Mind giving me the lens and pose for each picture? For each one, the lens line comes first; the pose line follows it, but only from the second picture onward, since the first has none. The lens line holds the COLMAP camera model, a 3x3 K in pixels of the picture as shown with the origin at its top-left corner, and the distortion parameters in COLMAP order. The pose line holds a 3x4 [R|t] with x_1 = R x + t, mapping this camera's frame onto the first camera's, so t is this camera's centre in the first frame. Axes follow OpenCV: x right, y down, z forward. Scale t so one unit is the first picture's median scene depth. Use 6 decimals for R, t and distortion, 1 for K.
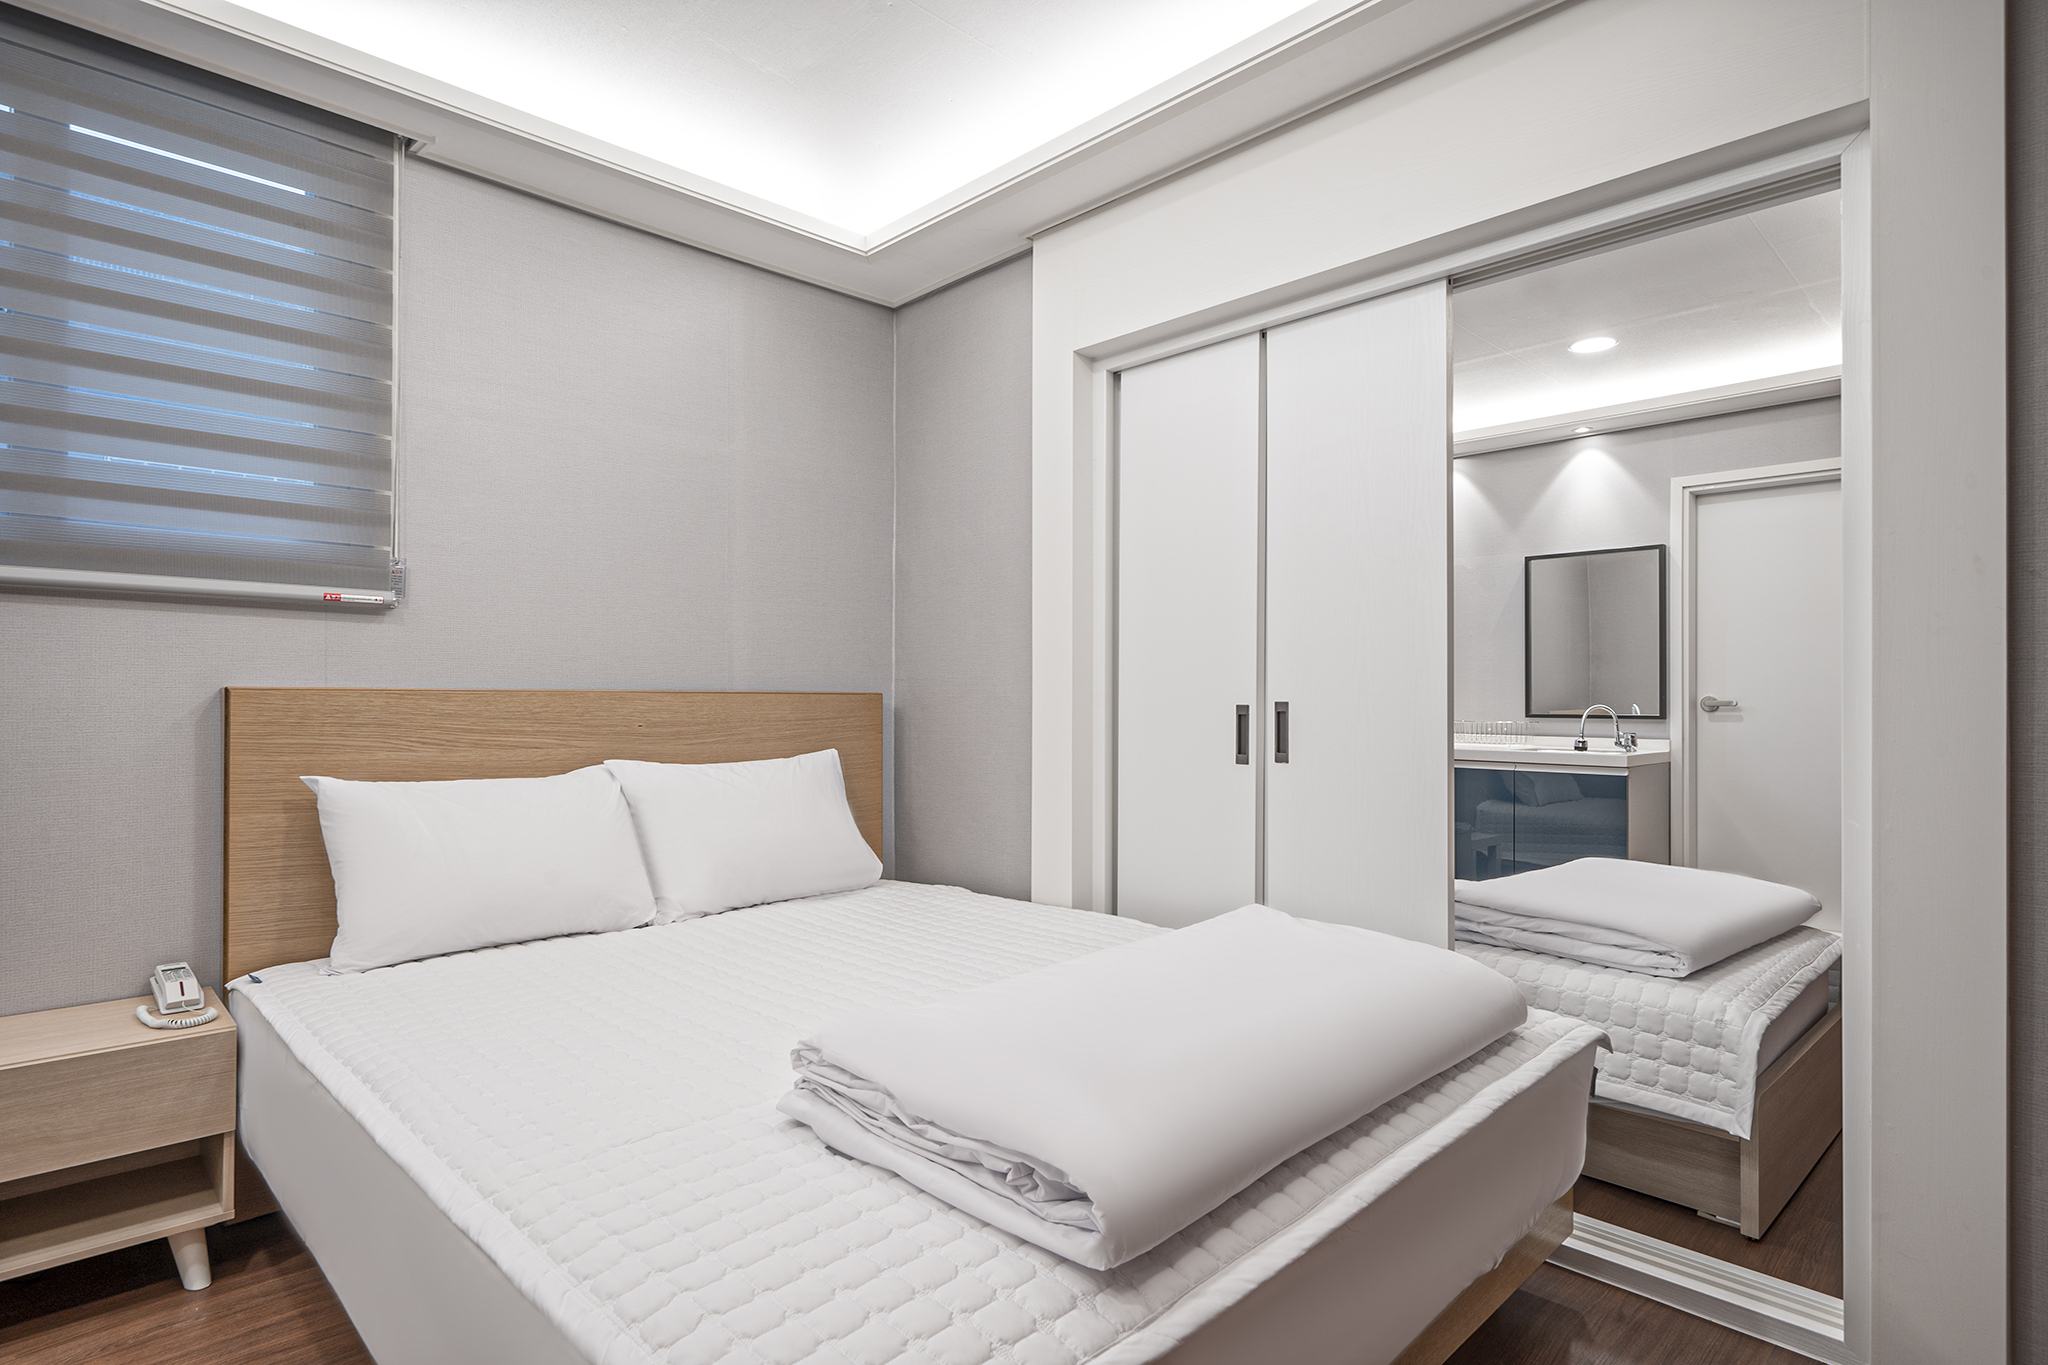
lens RADIAL K [[1116.8, 0, 1026.2], [0, 1116.8, 692.2], [0, 0, 1]] dist [0.000163, 0.000022]
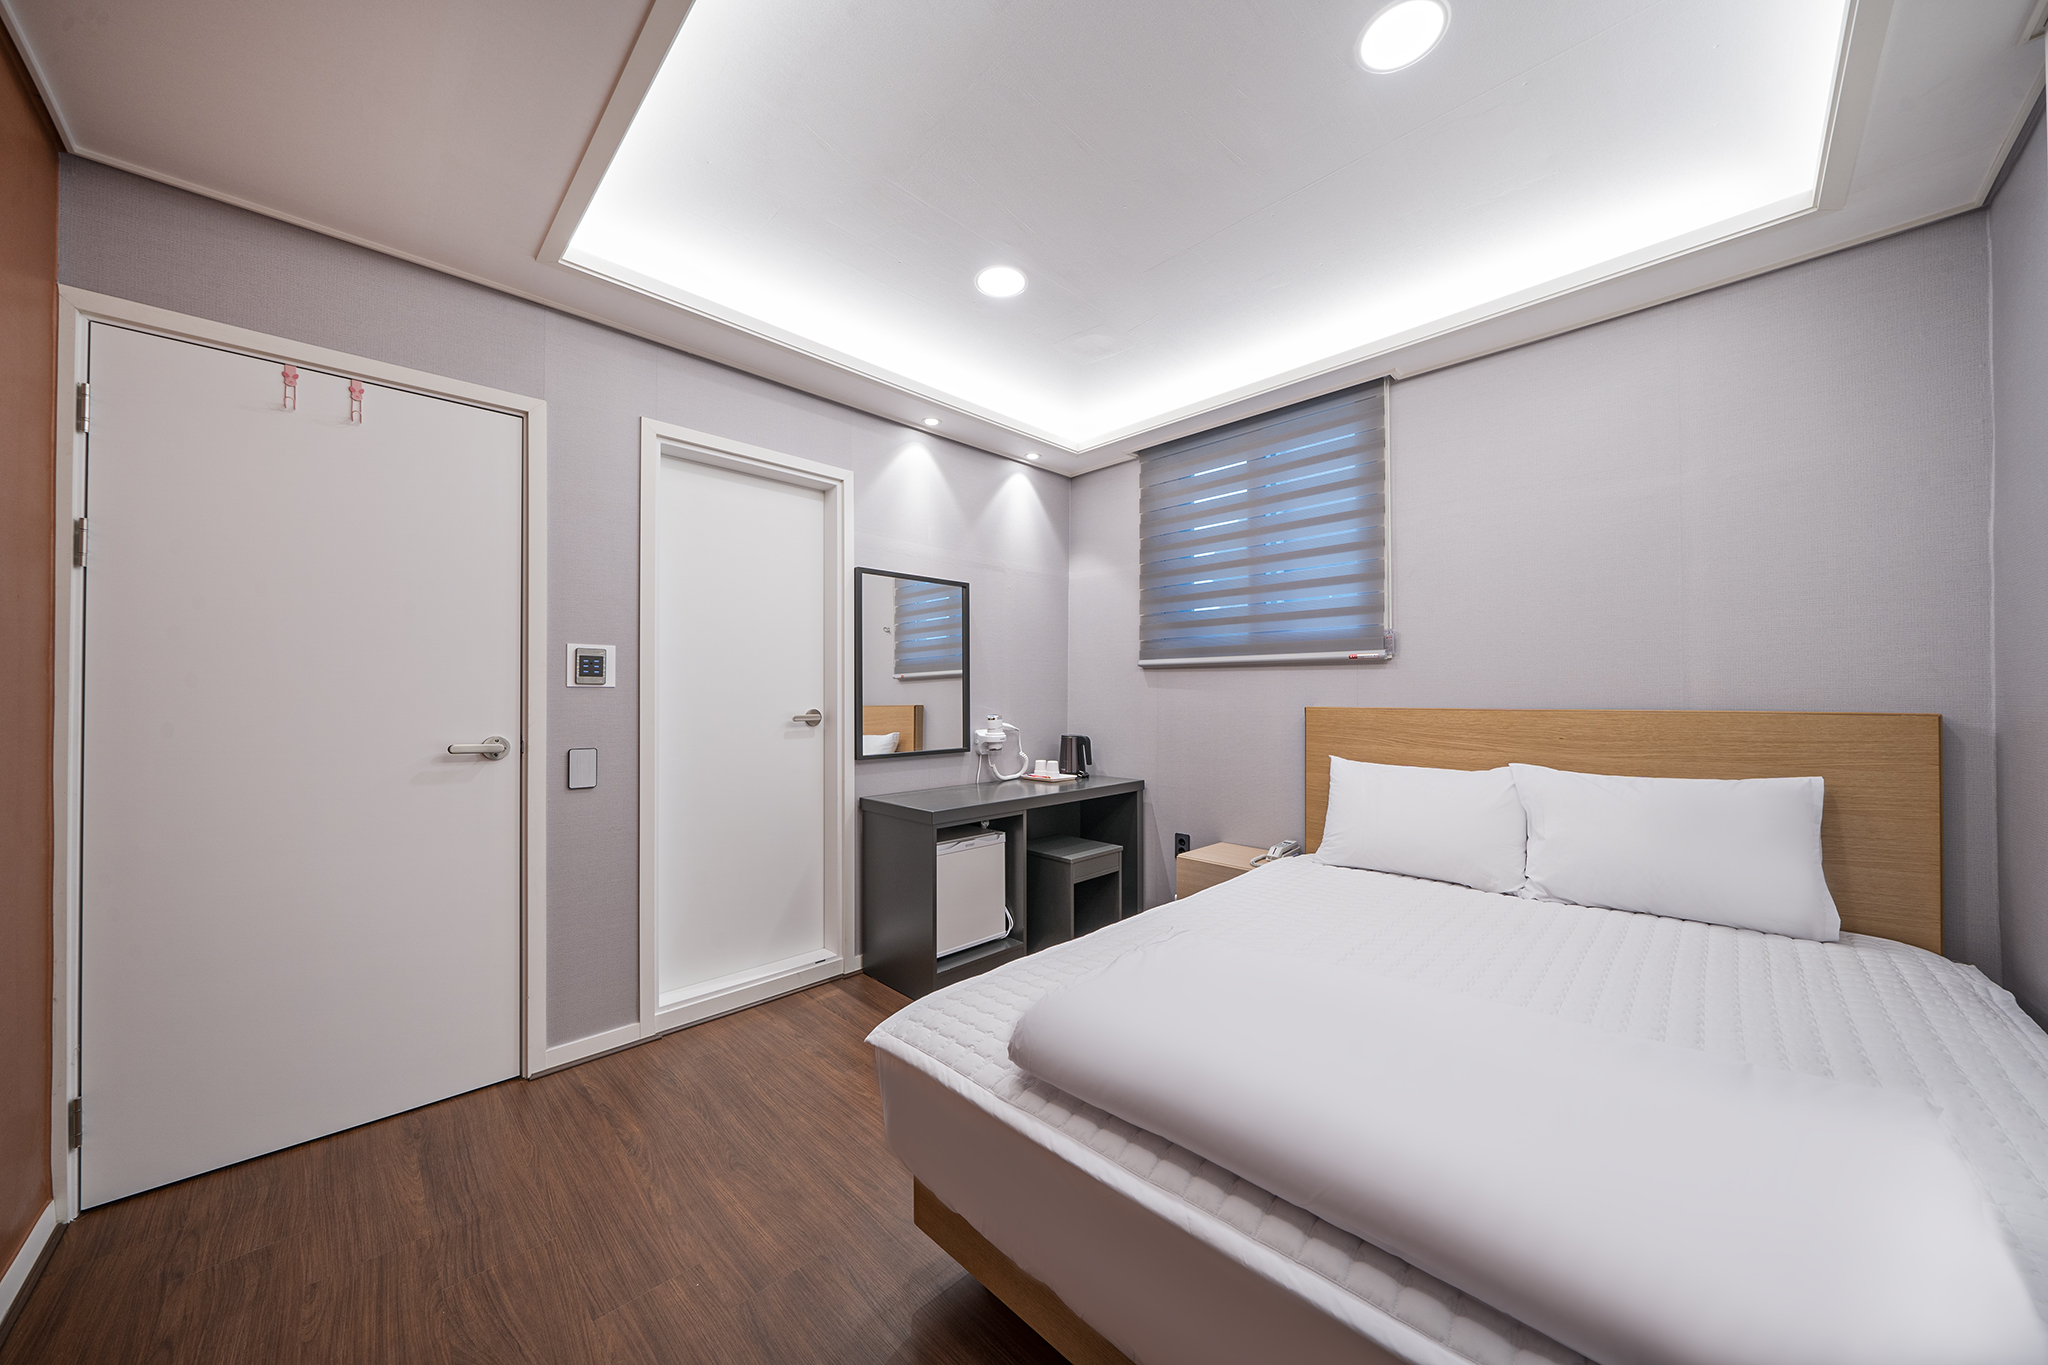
lens RADIAL K [[784.0, 0, 1024.0], [0, 784.0, 682.5], [0, 0, 1]] dist [-0.011564, -0.000087]
pose [[-0.087543, -0.017153, -0.996013, 0.696894], [0.012121, 0.999759, -0.018283, -0.028382], [0.996087, -0.013673, -0.087314, 0.608447]]
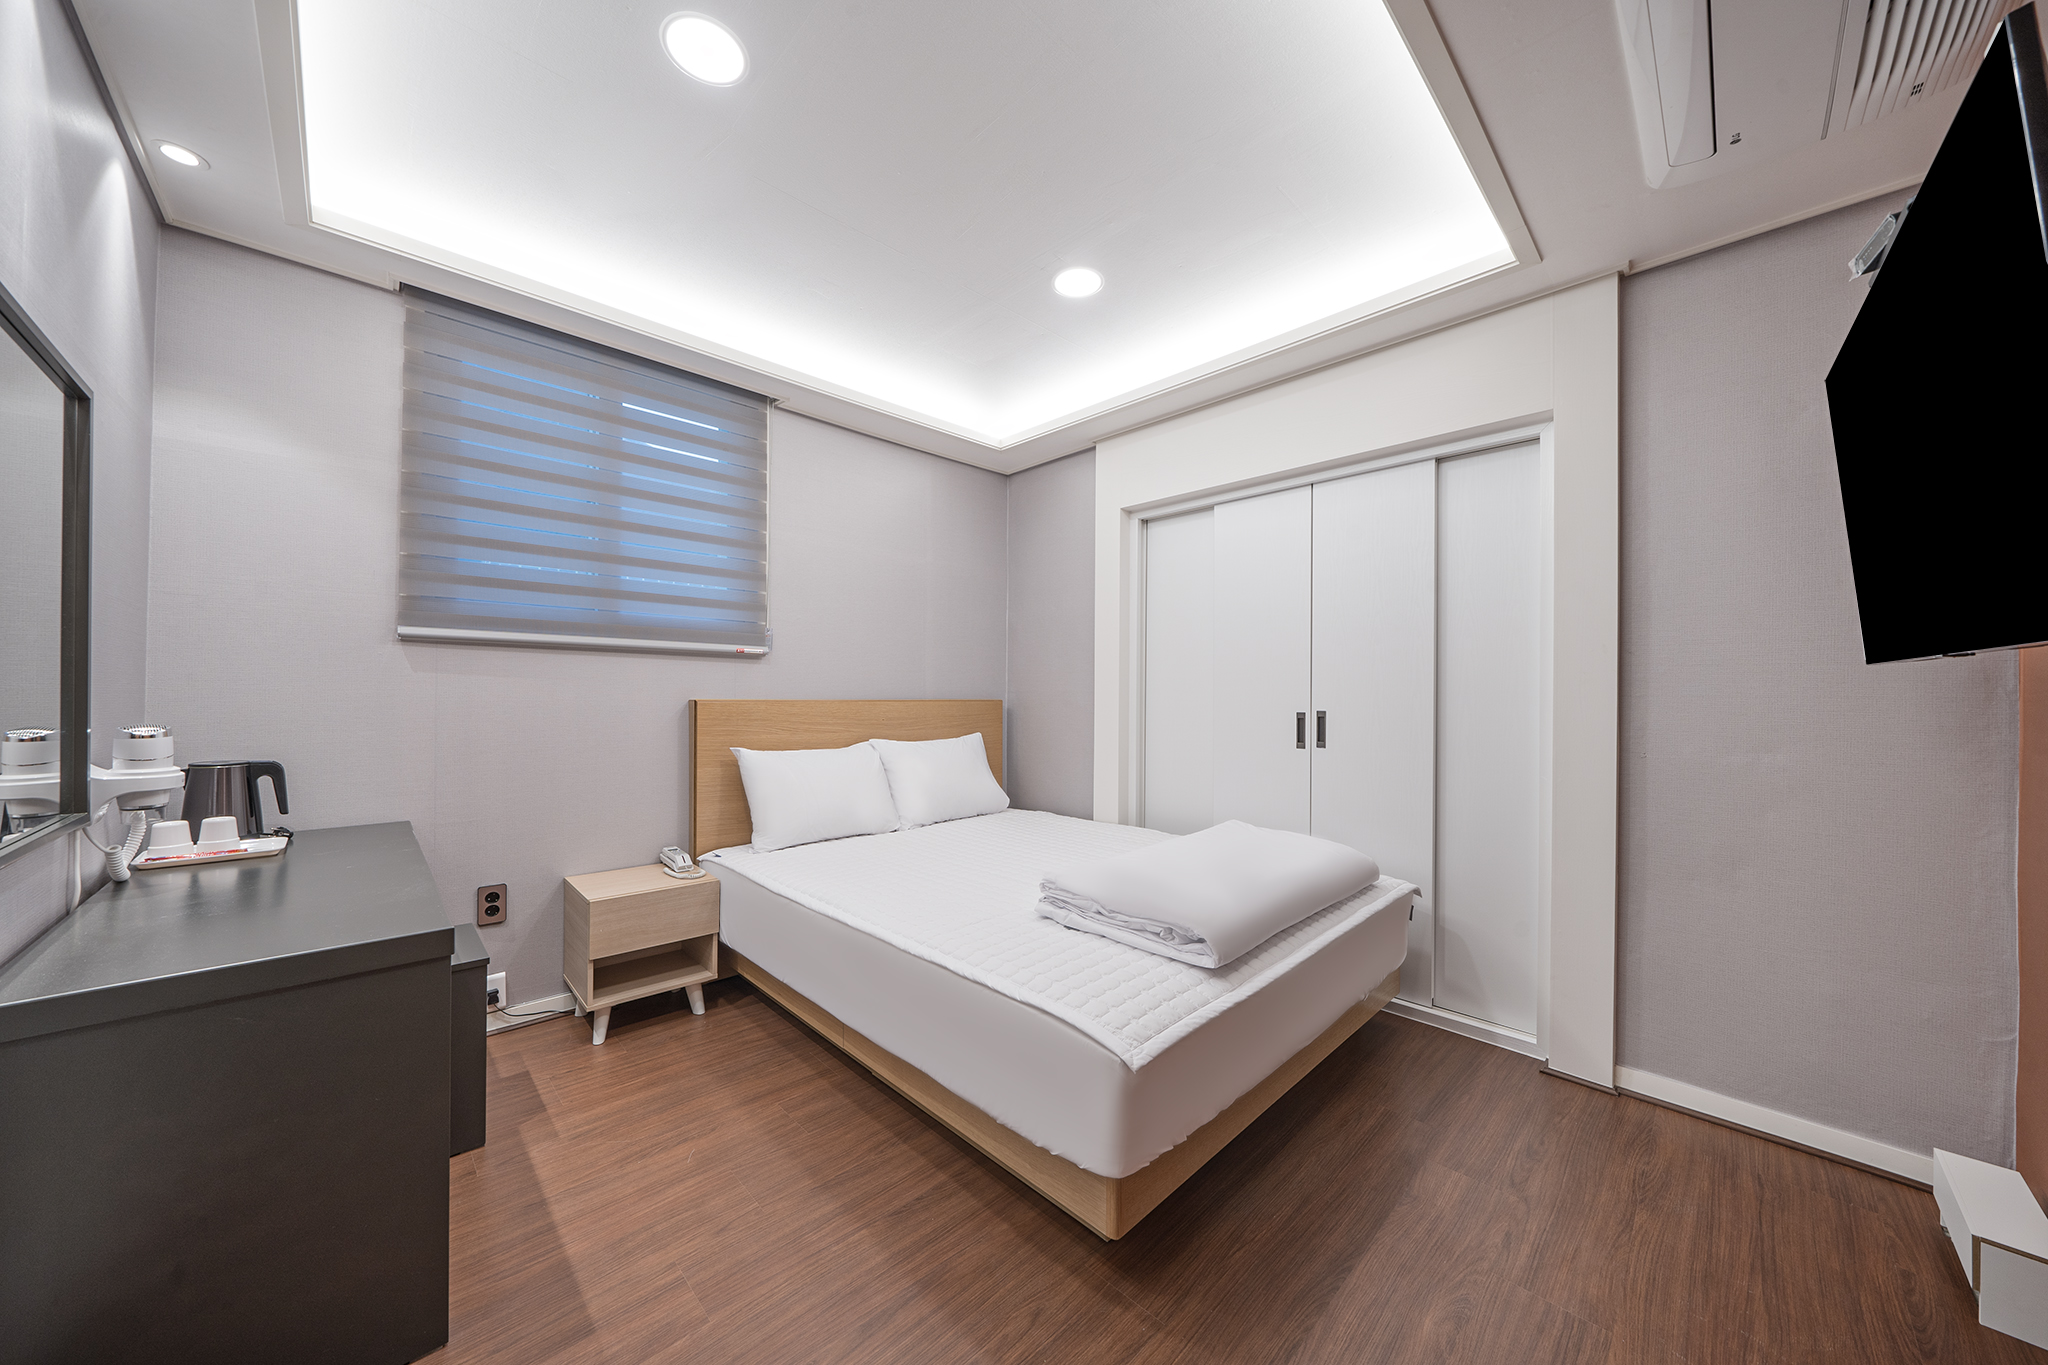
lens RADIAL K [[784.0, 0, 1024.0], [0, 784.0, 682.5], [0, 0, 1]] dist [-0.011564, -0.000087]
pose [[0.999550, 0.008284, 0.028818, -0.197108], [-0.008177, 0.999959, -0.003854, -0.032632], [-0.028848, 0.003617, 0.999577, -0.318473]]
